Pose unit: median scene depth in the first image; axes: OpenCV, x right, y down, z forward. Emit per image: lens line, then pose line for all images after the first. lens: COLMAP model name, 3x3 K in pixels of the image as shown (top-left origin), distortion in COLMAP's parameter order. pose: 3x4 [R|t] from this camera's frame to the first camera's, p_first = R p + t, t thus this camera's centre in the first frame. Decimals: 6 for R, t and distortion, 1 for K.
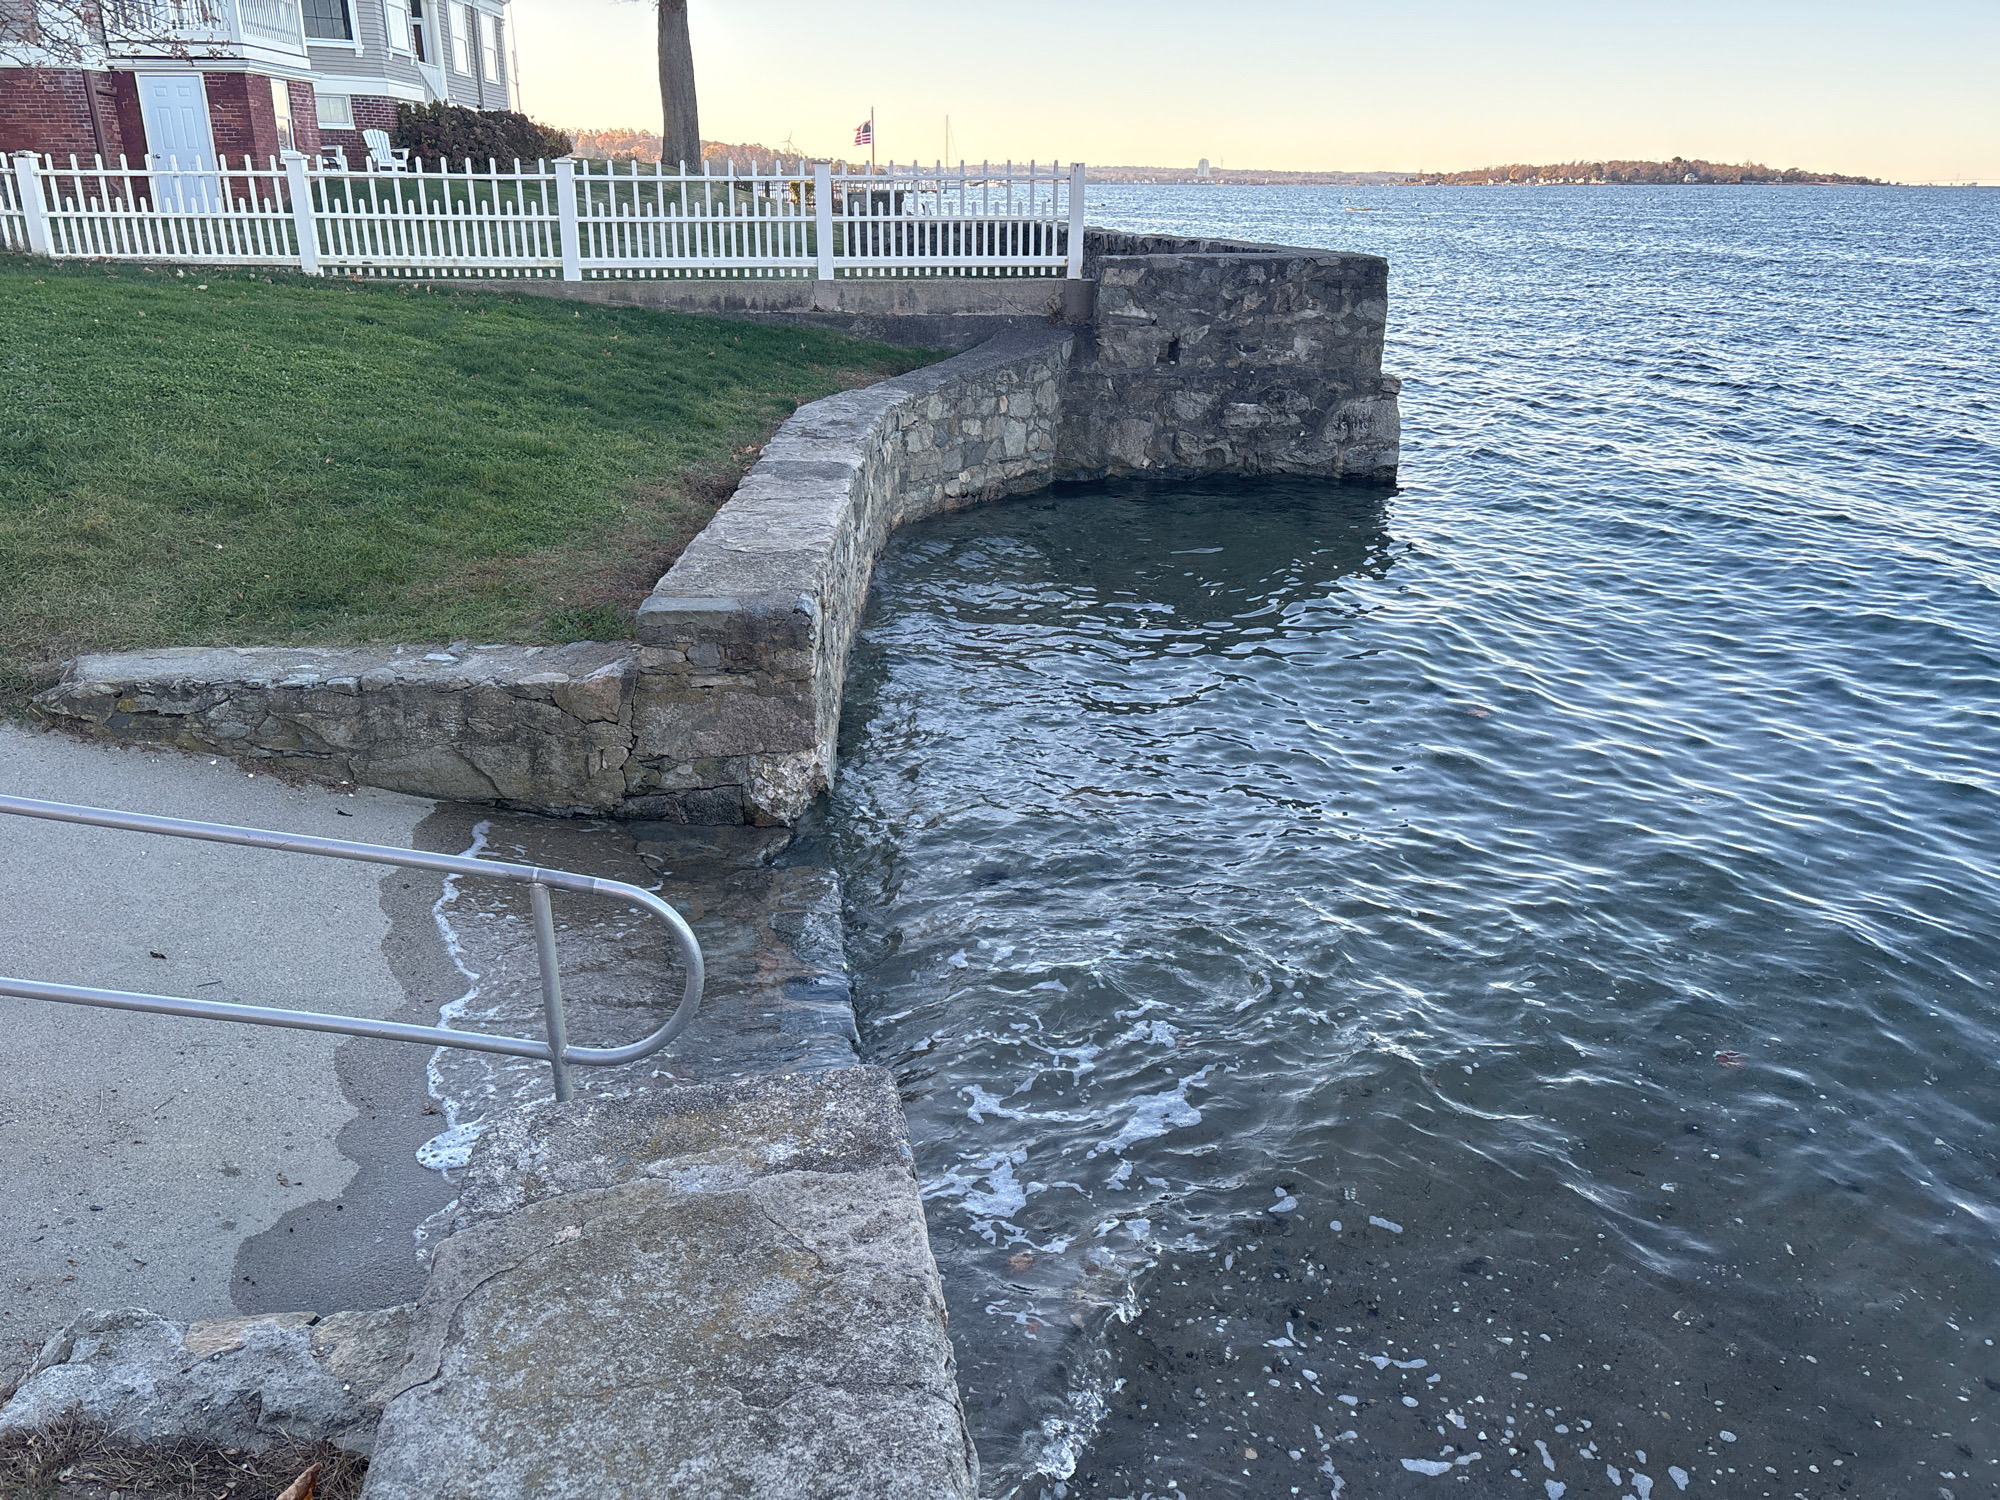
lens RADIAL K [[1533.4, 0, 999.3], [0, 1533.4, 774.4], [0, 0, 1]] dist [0.048070, -0.078343]
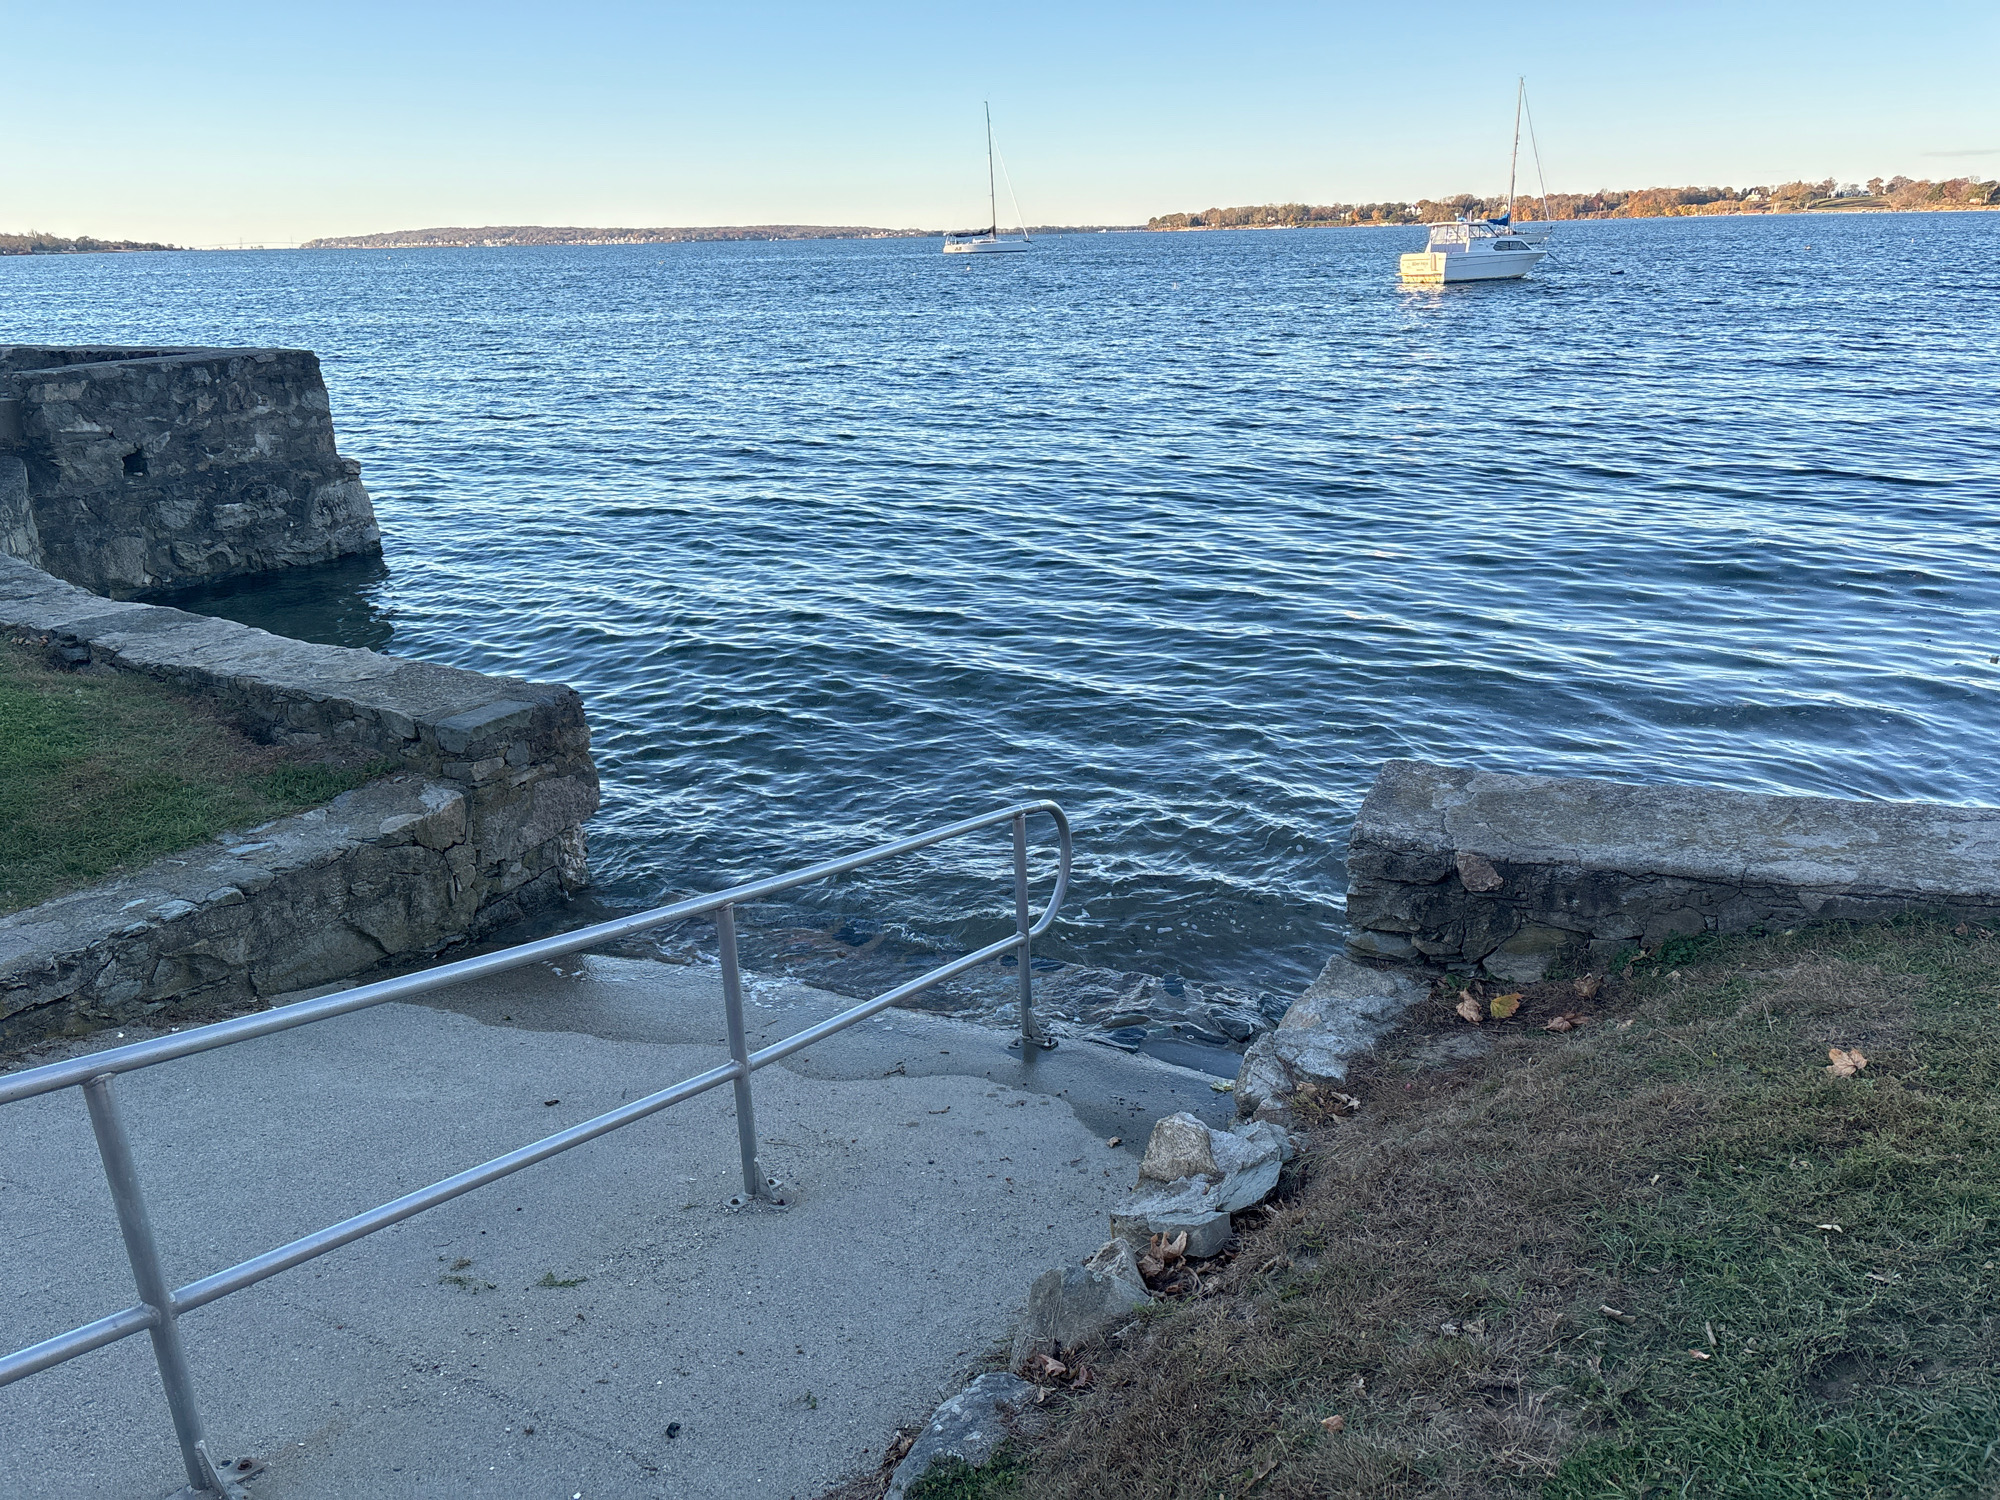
lens RADIAL K [[1500.8, 0, 1000.0], [0, 1500.8, 750.0], [0, 0, 1]] dist [0.106067, -0.097466]
pose [[0.559789, -0.284999, 0.778082, -0.380430], [0.324489, 0.939397, 0.110634, -0.040836], [-0.762459, 0.190547, 0.618343, 0.041369]]
